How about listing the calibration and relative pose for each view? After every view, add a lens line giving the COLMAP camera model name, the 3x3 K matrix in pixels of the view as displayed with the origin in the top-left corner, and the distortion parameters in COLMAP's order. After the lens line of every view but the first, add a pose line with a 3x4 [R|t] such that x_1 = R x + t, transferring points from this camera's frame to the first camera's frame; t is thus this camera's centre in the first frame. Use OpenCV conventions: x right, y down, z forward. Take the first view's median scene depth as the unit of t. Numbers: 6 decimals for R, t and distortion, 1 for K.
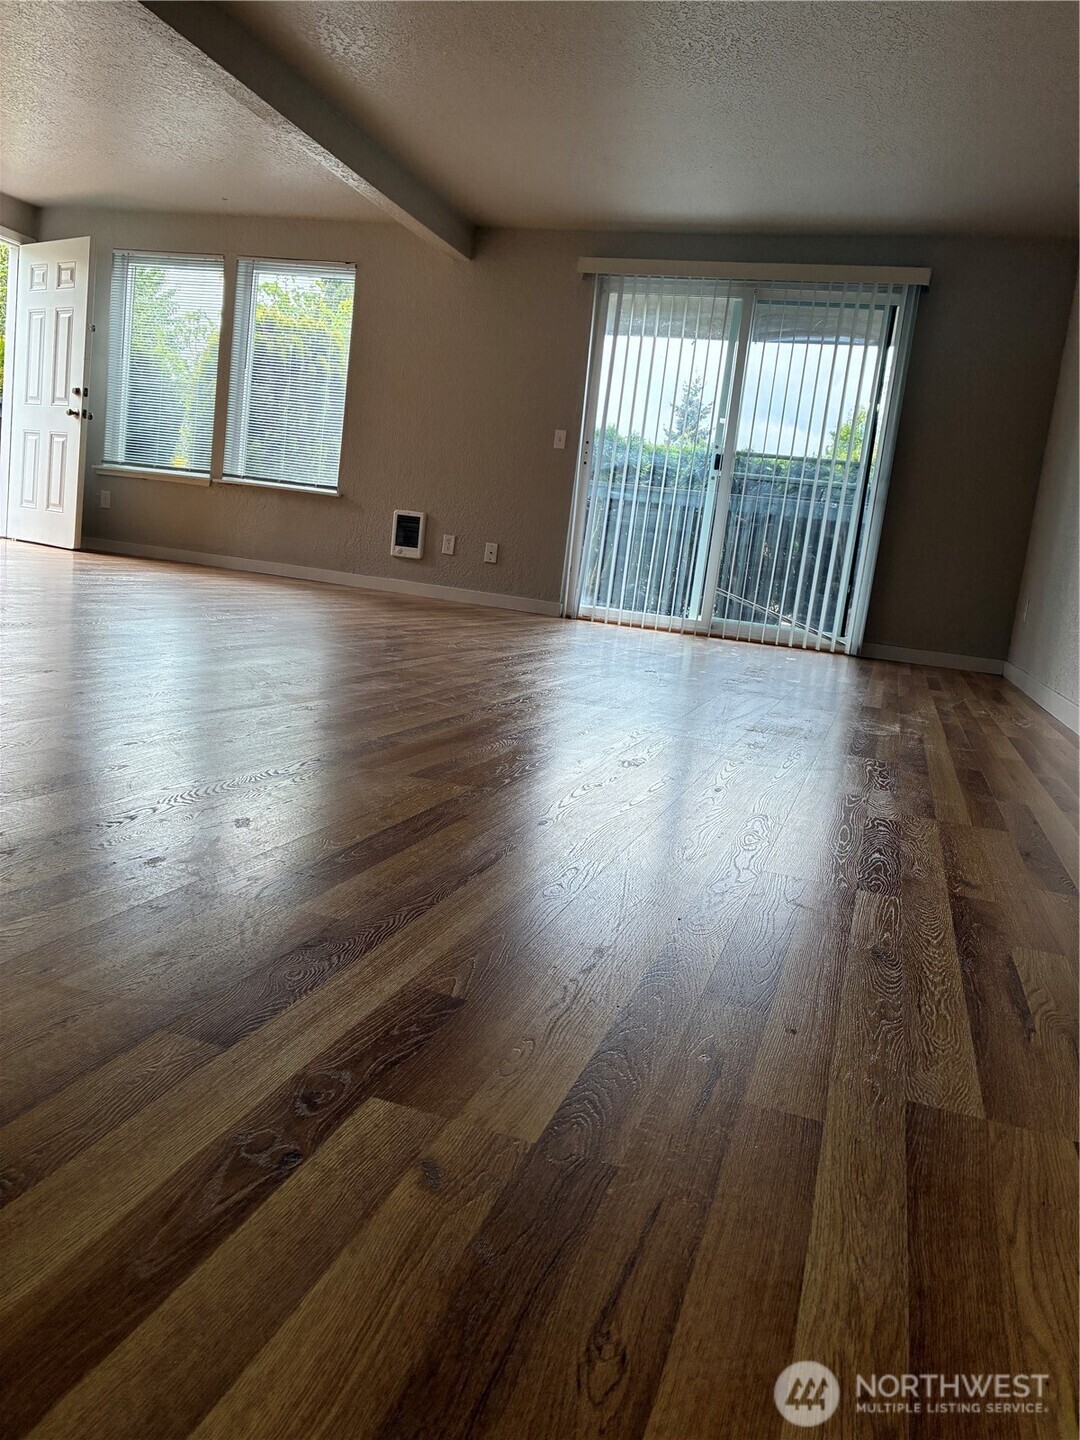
lens RADIAL K [[1098.2, 0, 542.1], [0, 1098.2, 721.2], [0, 0, 1]] dist [0.039219, -0.045262]
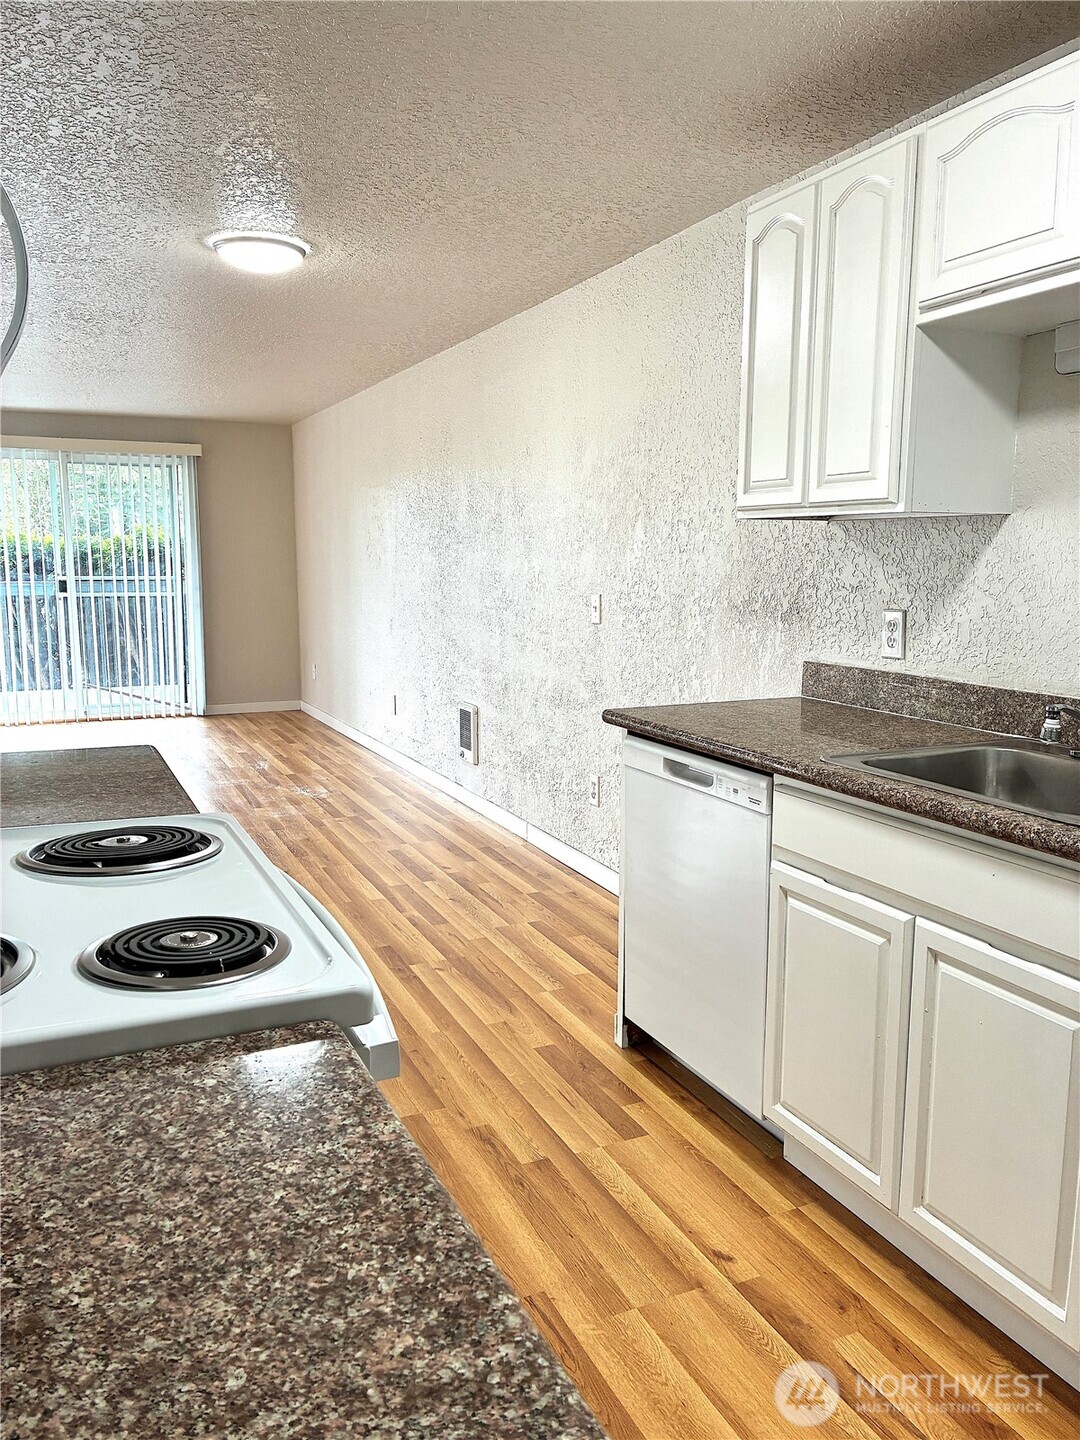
lens RADIAL K [[1098.2, 0, 536.9], [0, 1098.2, 720.5], [0, 0, 1]] dist [0.039219, -0.045262]
pose [[0.736806, -0.208478, 0.643159, -0.280039], [0.178561, 0.977500, 0.112293, -0.125525], [-0.652099, 0.032105, 0.757454, -0.307232]]
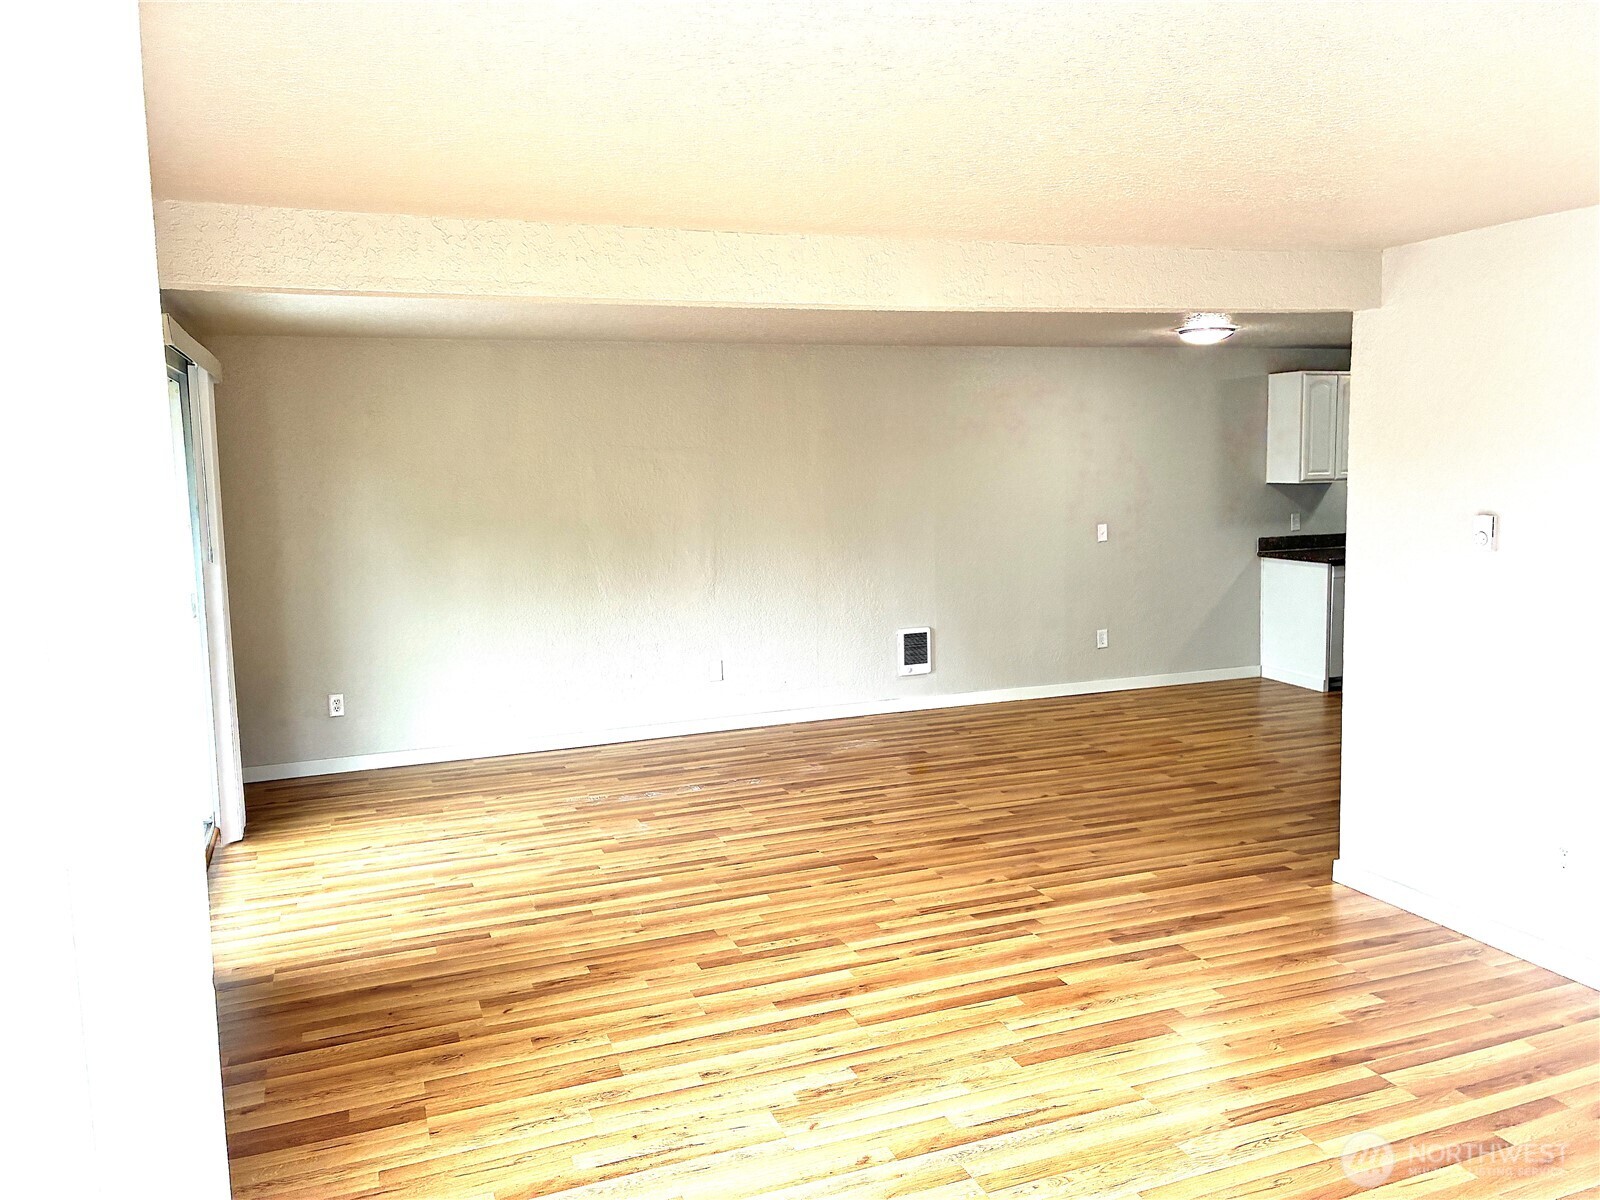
lens RADIAL K [[1220.2, 0, 791.6], [0, 1220.2, 592.7], [0, 0, 1]] dist [0.039219, -0.045262]
pose [[-0.627451, -0.183071, 0.756829, -0.580252], [0.064114, 0.956521, 0.284529, -0.423771], [-0.776012, 0.227052, -0.588432, 1.106782]]
